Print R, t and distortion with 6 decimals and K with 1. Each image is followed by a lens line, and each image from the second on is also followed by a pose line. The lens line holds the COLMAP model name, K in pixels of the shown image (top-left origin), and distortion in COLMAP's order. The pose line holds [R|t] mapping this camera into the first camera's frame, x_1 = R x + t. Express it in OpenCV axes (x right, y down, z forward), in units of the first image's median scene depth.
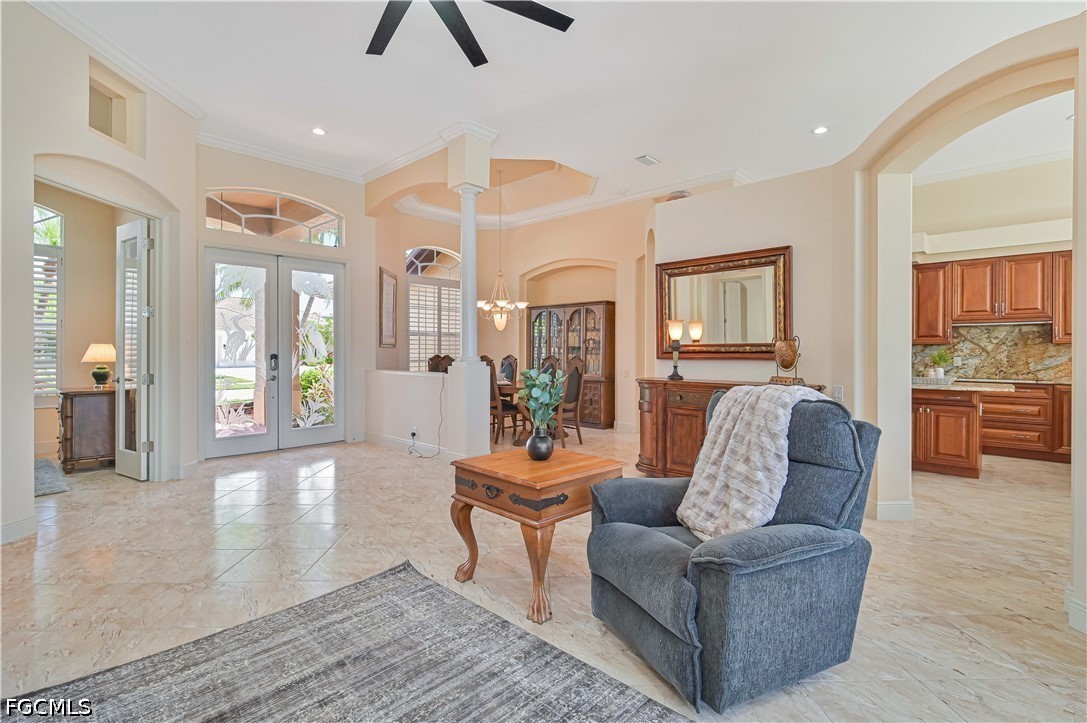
lens RADIAL K [[502.9, 0, 546.4], [0, 502.9, 351.6], [0, 0, 1]] dist [0.000468, 0.000536]
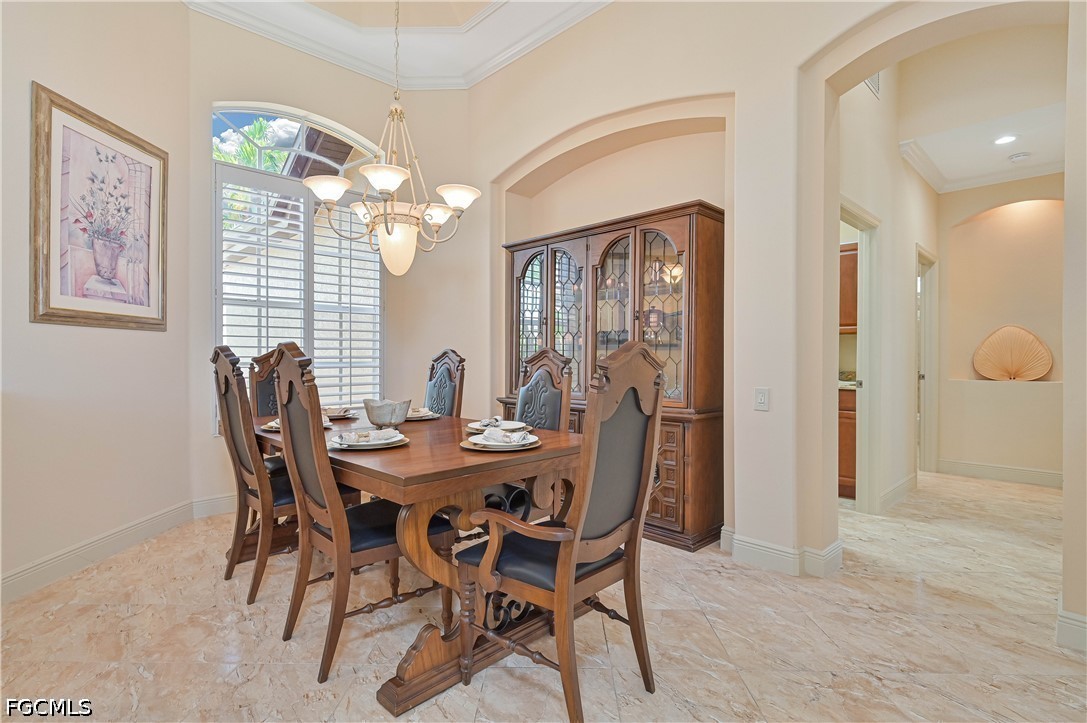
lens RADIAL K [[524.8, 0, 540.3], [0, 524.8, 353.5], [0, 0, 1]] dist [0.002791, 0.000159]
pose [[0.998517, -0.000671, -0.054437, 0.020873], [0.000538, 0.999997, -0.002458, 0.010080], [0.054438, 0.002425, 0.998514, 0.567120]]
